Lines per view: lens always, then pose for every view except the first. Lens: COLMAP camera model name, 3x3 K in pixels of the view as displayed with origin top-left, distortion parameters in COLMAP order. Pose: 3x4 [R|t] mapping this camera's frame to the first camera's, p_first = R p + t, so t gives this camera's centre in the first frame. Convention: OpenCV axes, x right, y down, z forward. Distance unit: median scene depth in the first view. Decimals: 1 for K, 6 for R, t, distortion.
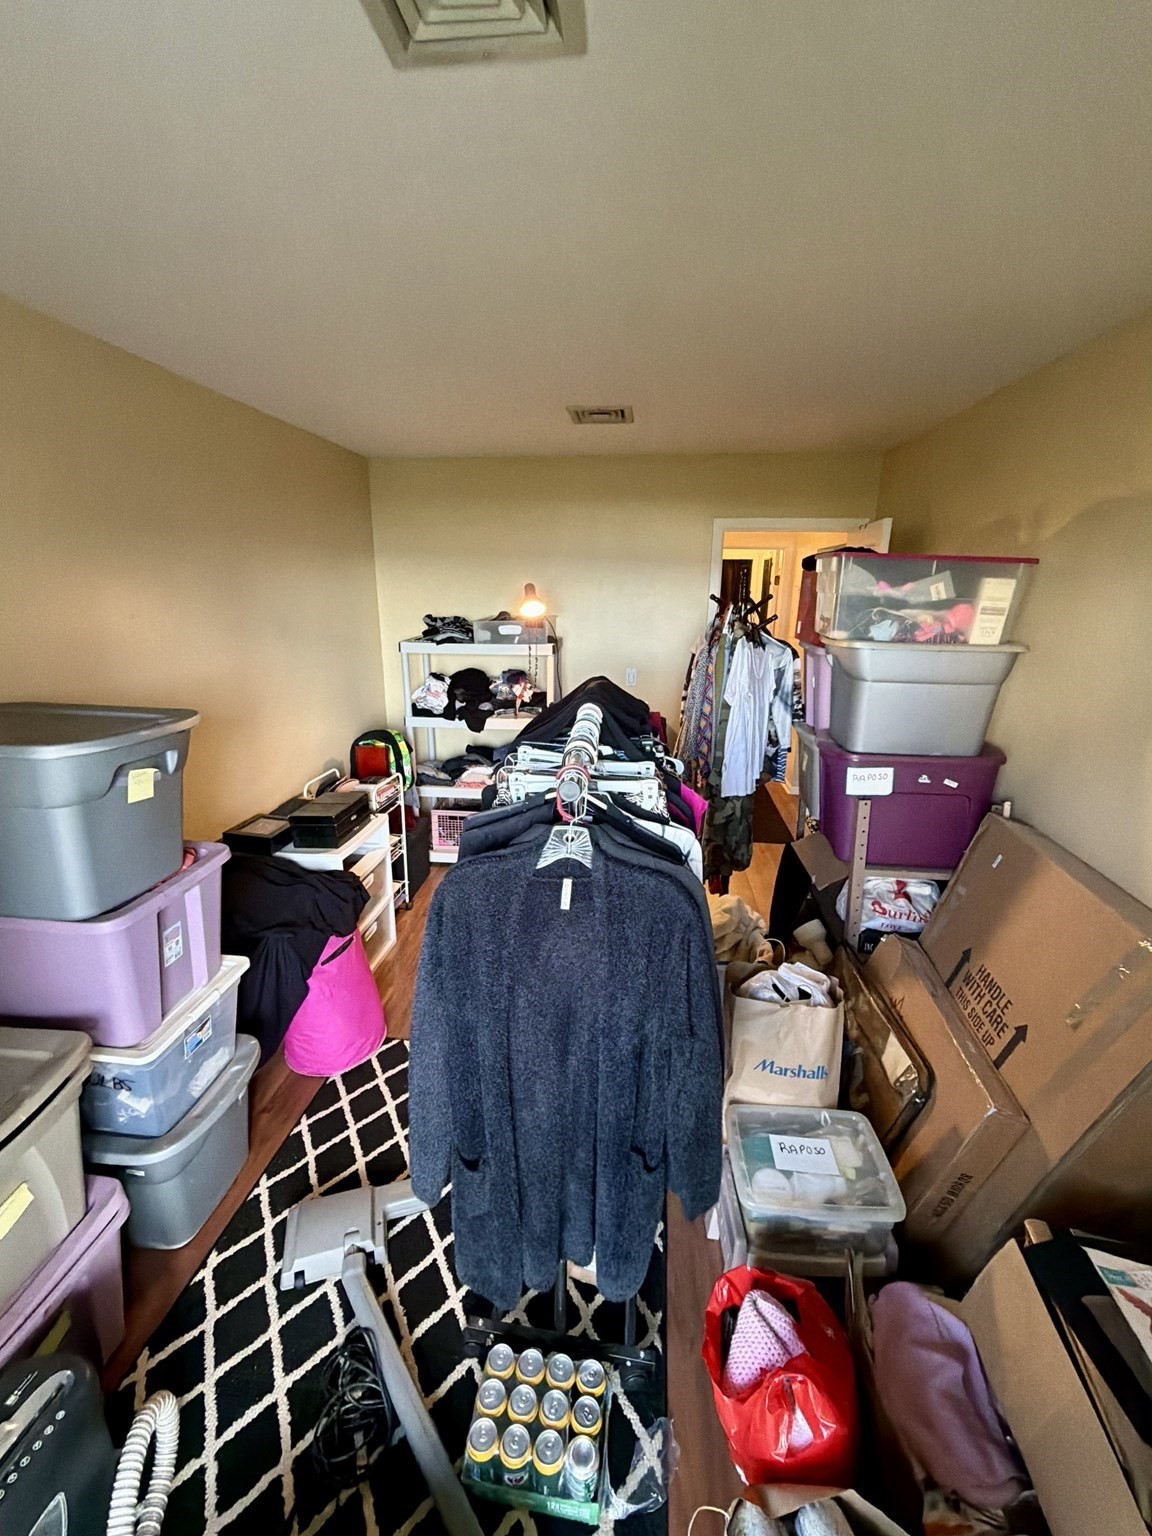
lens RADIAL K [[639.0, 0, 575.8], [0, 639.0, 765.7], [0, 0, 1]] dist [0.000084, 0.000061]
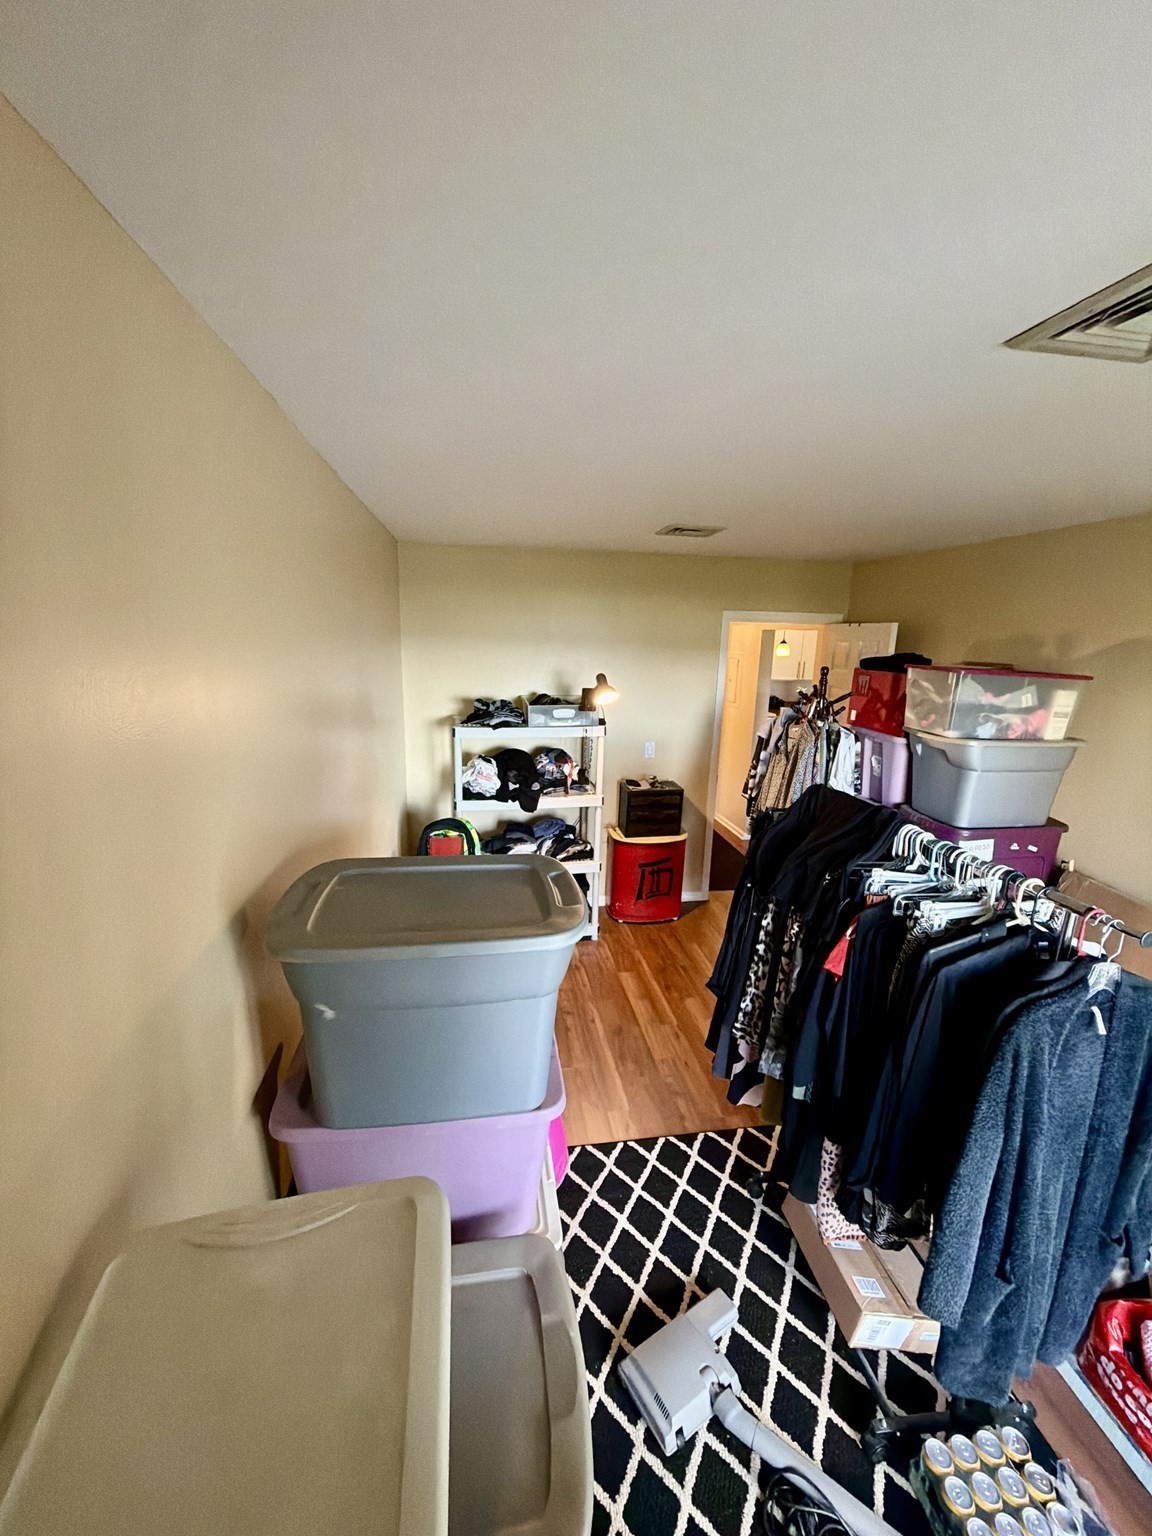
lens RADIAL K [[608.6, 0, 575.9], [0, 608.6, 766.6], [0, 0, 1]] dist [-0.001168, -0.000077]
pose [[0.964236, -0.044250, 0.261323, -0.588970], [0.058895, 0.997086, -0.048476, -0.129282], [-0.258417, 0.062133, 0.964033, 0.071207]]
